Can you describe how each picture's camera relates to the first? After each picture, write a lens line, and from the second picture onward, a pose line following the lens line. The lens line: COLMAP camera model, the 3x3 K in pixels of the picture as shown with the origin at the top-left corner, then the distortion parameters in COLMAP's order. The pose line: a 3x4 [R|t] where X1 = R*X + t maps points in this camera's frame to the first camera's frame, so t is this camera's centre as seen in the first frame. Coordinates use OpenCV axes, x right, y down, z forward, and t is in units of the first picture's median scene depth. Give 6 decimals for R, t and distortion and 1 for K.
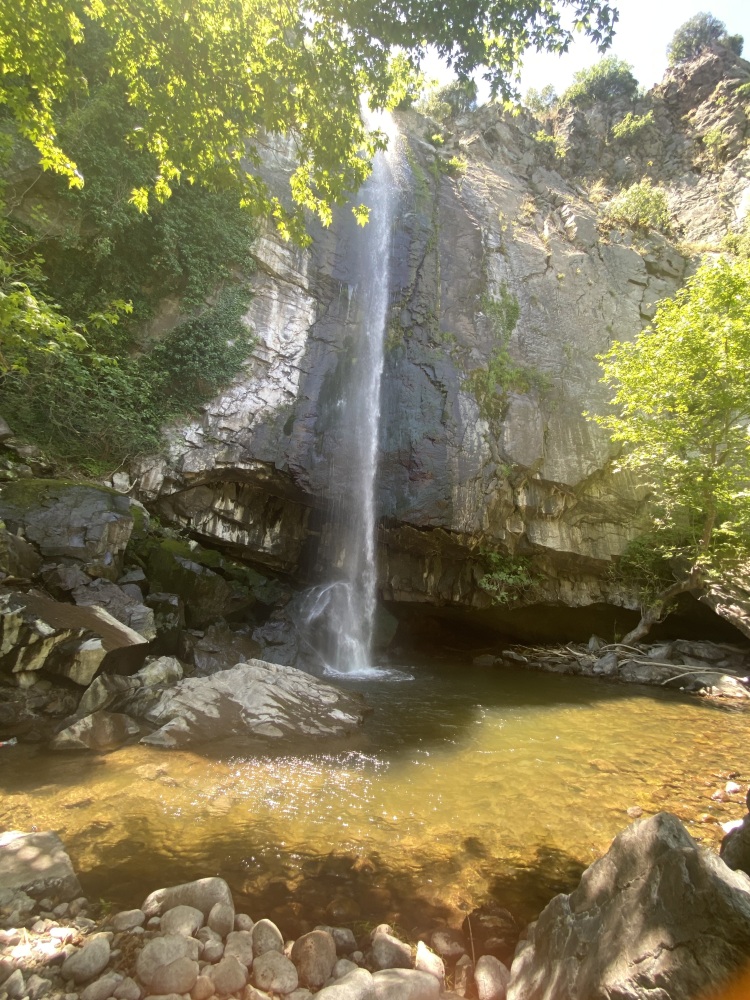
lens RADIAL K [[406.4, 0, 373.9], [0, 406.4, 498.4], [0, 0, 1]] dist [0.039264, -0.035629]
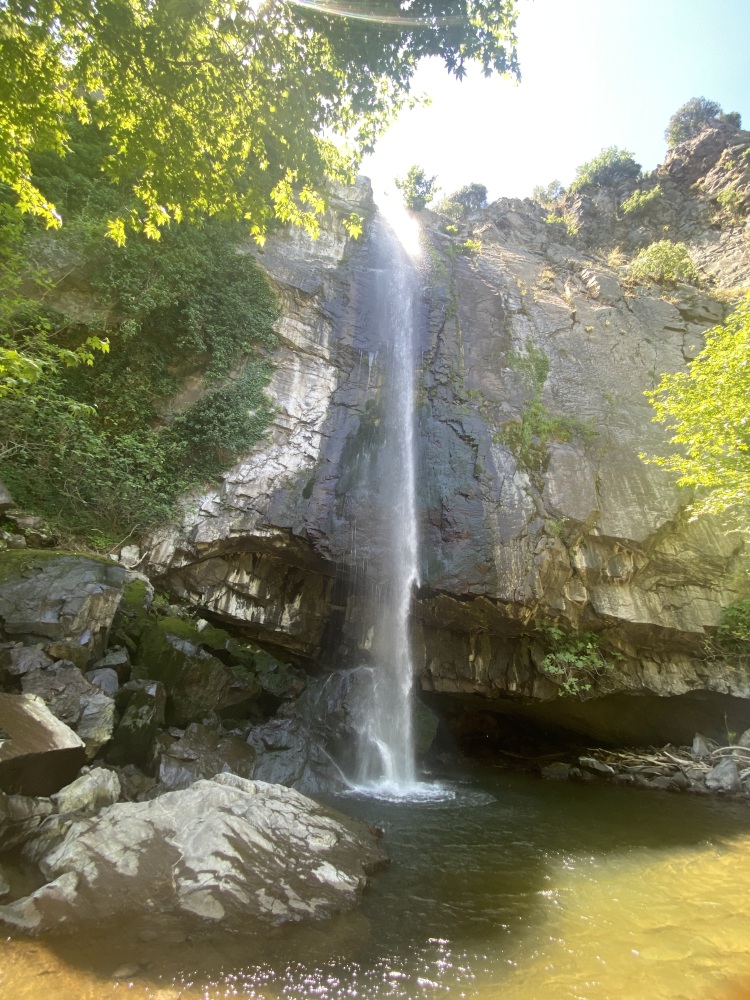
lens RADIAL K [[406.4, 0, 373.9], [0, 406.4, 498.4], [0, 0, 1]] dist [0.039264, -0.035629]
pose [[0.993857, -0.054068, -0.096564, 0.028675], [0.033862, 0.979254, -0.199789, 0.032463], [0.105362, 0.195292, 0.975069, 0.102808]]
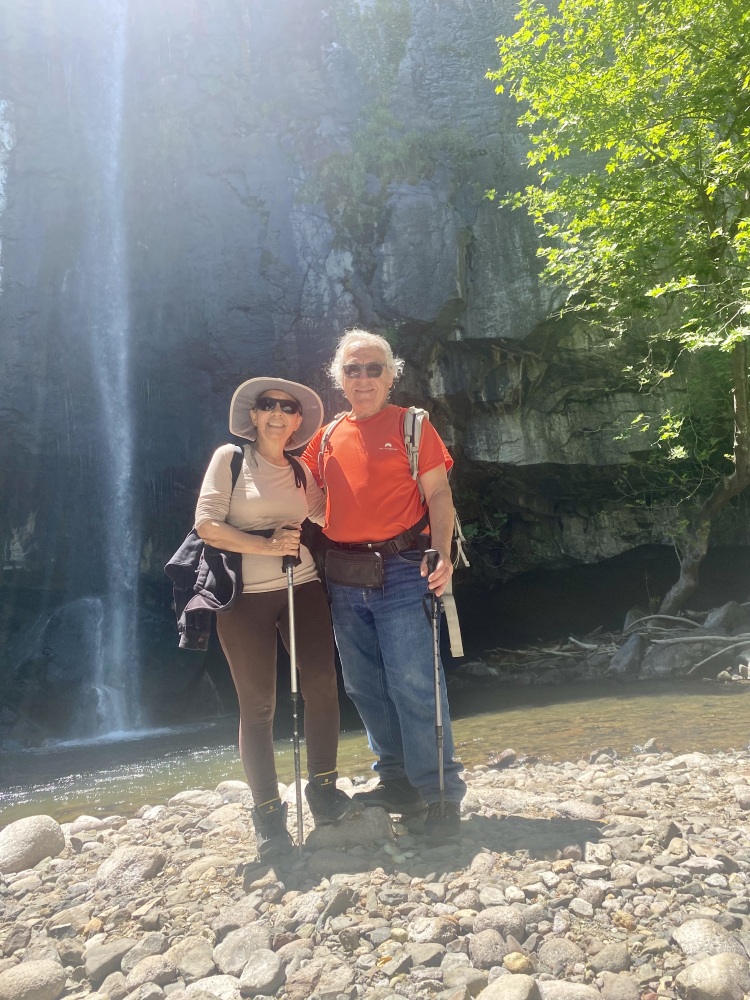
lens RADIAL K [[759.0, 0, 378.4], [0, 759.0, 497.0], [0, 0, 1]] dist [0.055712, -0.093333]
pose [[0.973182, -0.193793, -0.123942, 0.379773], [0.202437, 0.977374, 0.061317, 0.069183], [0.109255, -0.084763, 0.990393, -0.000691]]
